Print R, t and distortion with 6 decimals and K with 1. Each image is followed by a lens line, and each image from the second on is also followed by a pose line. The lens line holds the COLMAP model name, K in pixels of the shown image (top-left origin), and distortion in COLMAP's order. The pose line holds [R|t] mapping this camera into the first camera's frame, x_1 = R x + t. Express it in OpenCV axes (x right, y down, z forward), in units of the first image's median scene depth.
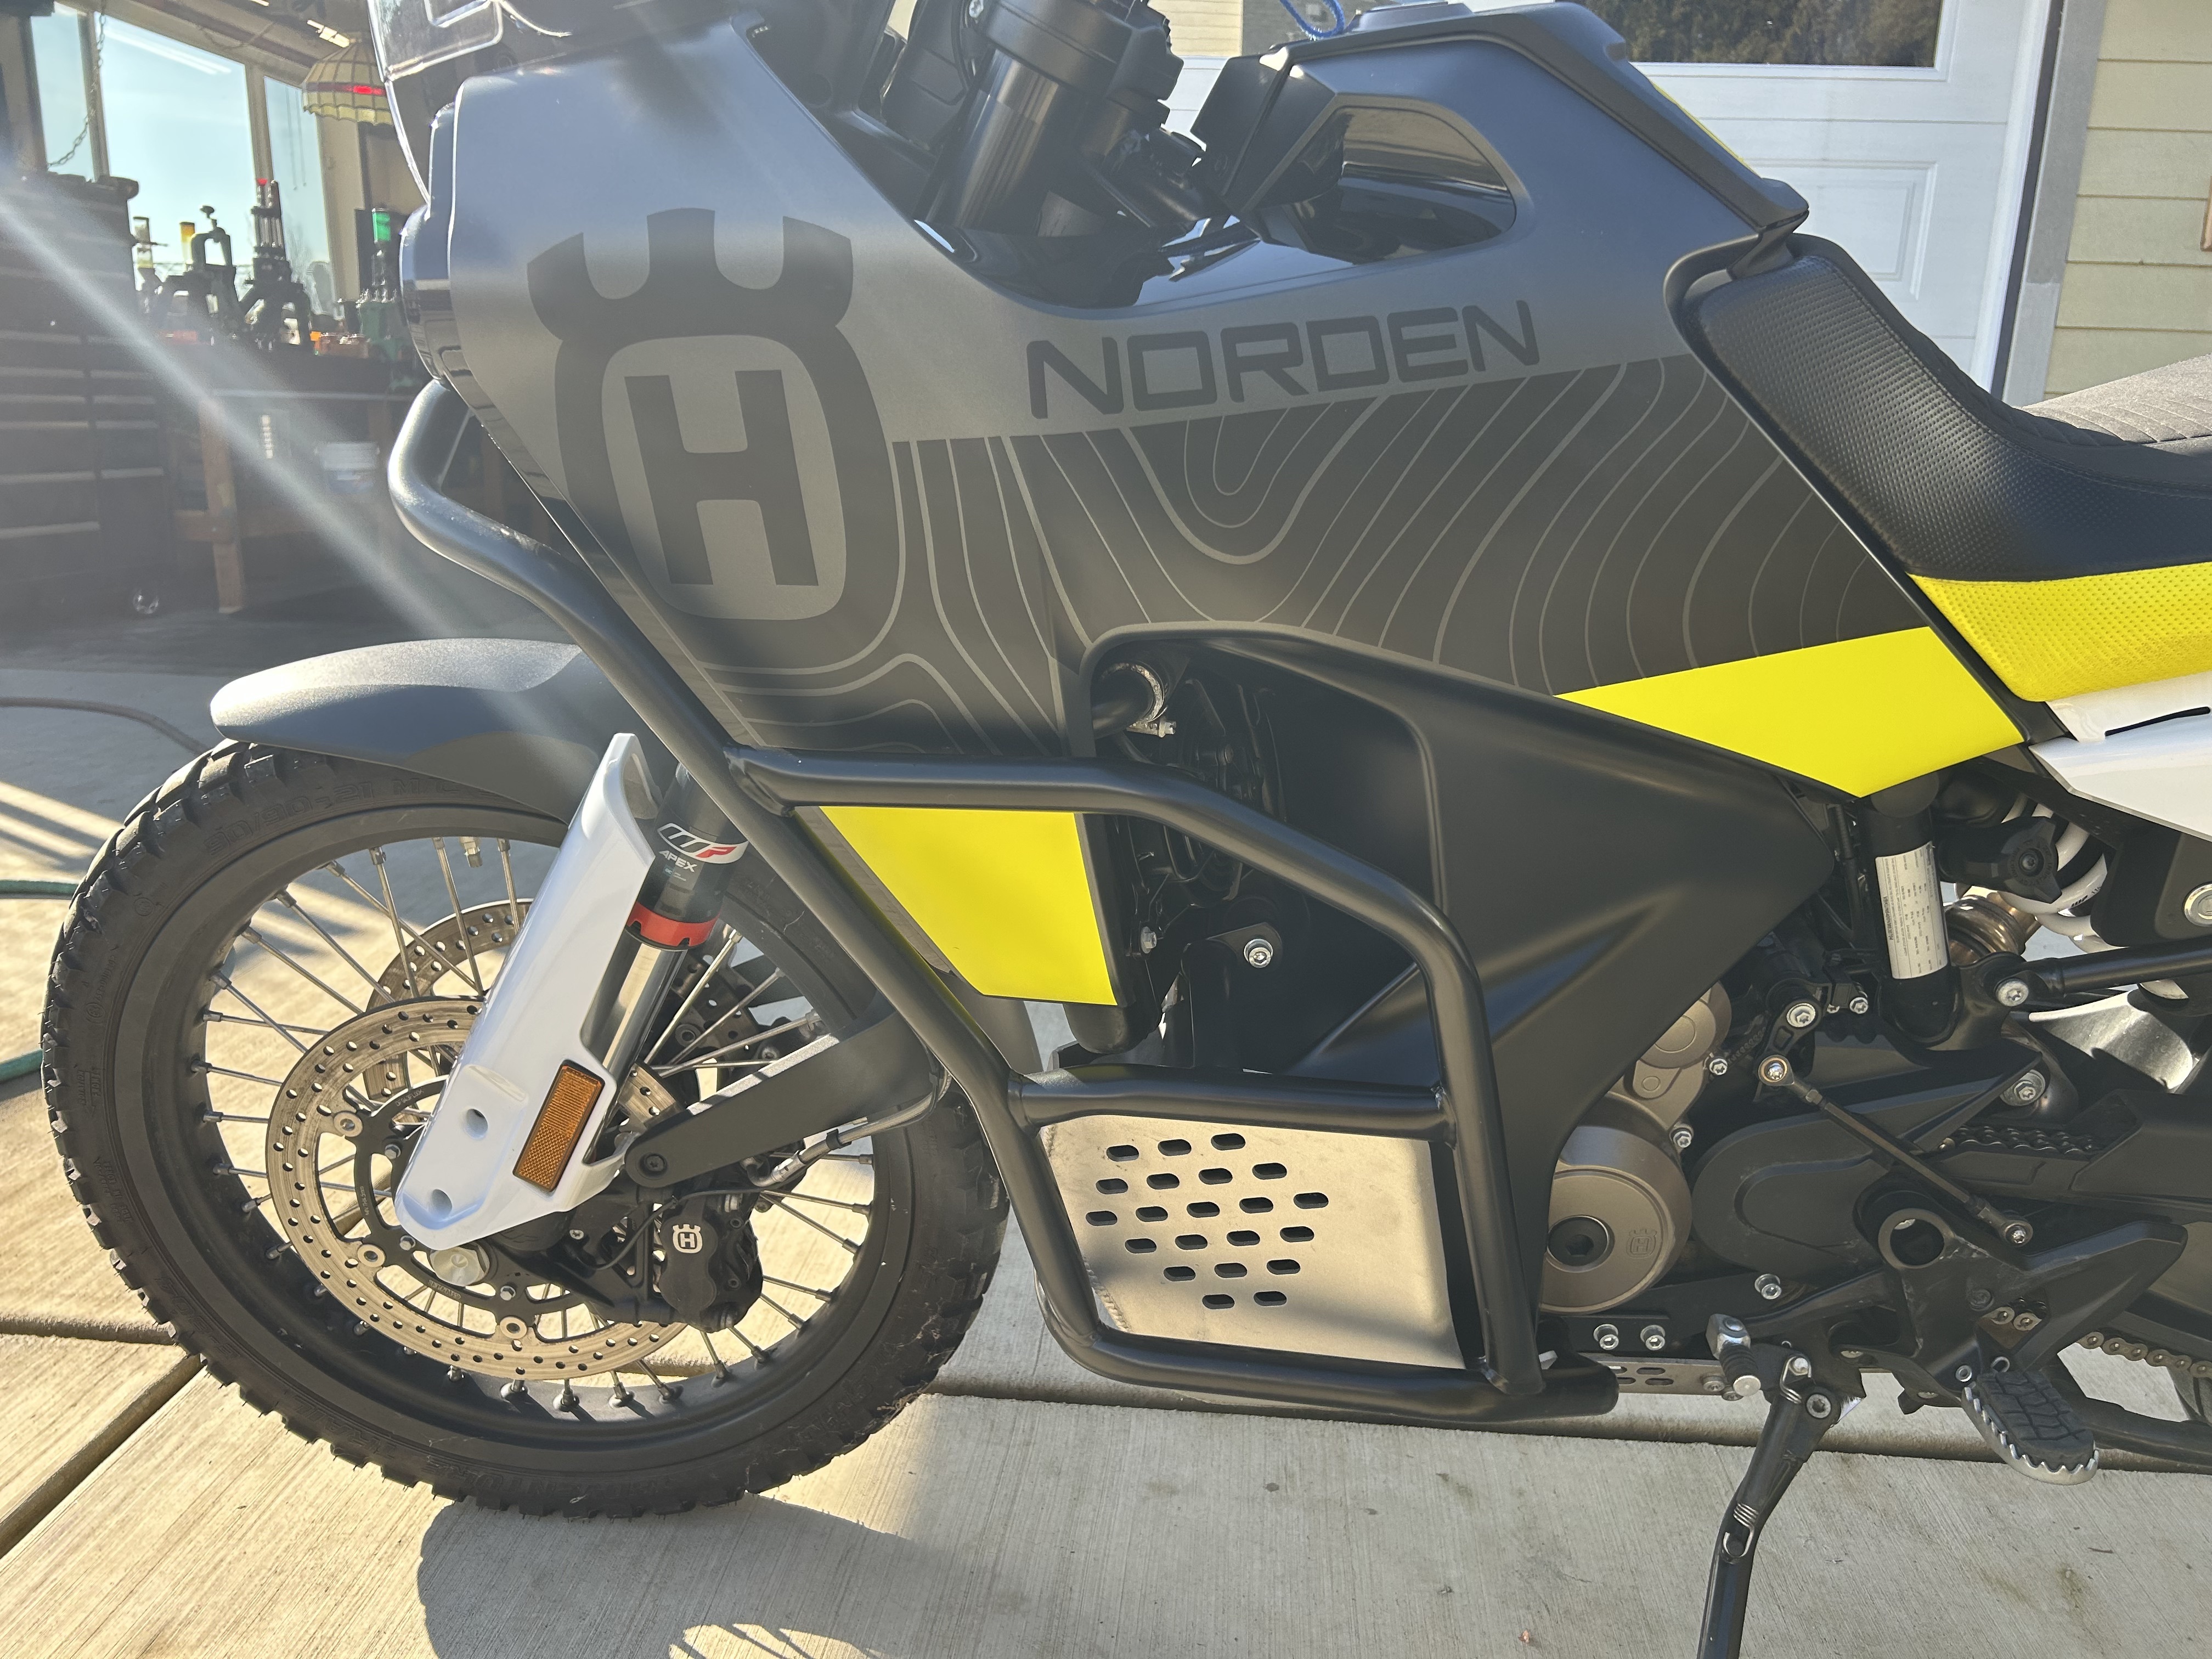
lens RADIAL K [[1656.0, 0, 1153.0], [0, 1656.0, 825.1], [0, 0, 1]] dist [0.069352, -0.079925]
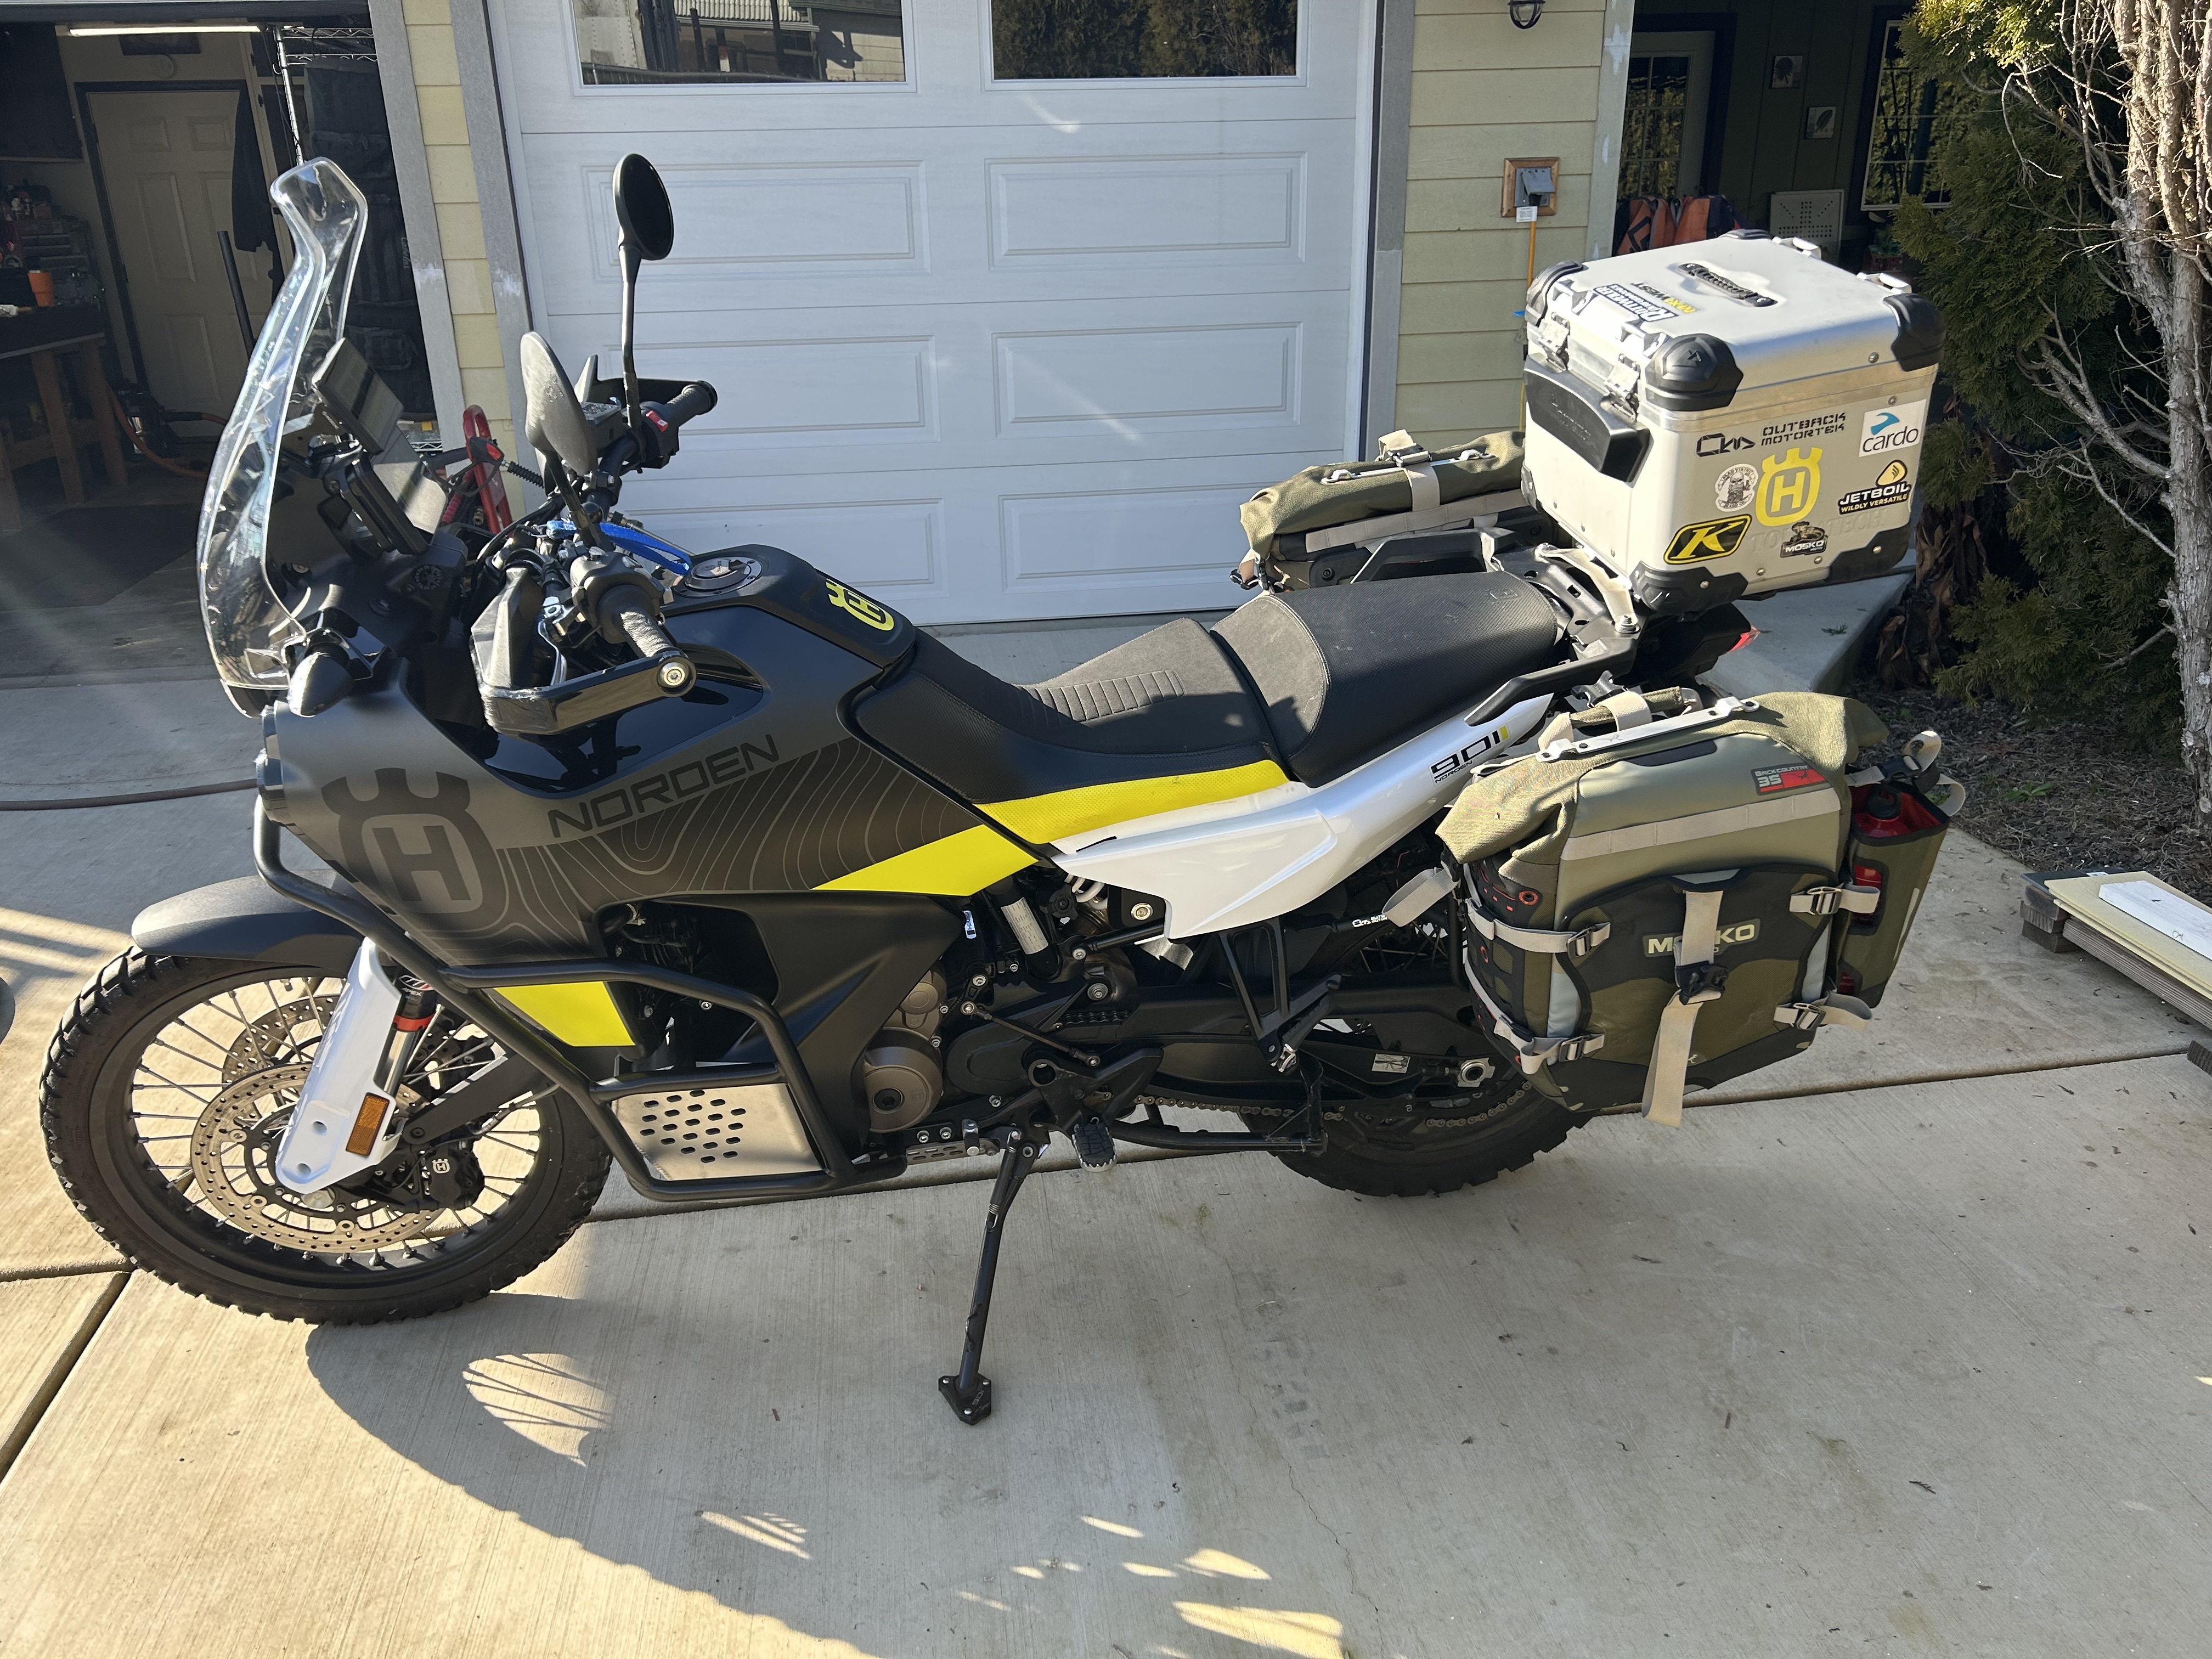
lens RADIAL K [[1649.5, 0, 1111.4], [0, 1649.5, 790.0], [0, 0, 1]] dist [0.056974, -0.058265]
pose [[0.977716, -0.124186, 0.169259, 0.195419], [0.105440, 0.987684, 0.115598, -0.306215], [-0.181530, -0.095175, 0.978769, -0.930914]]
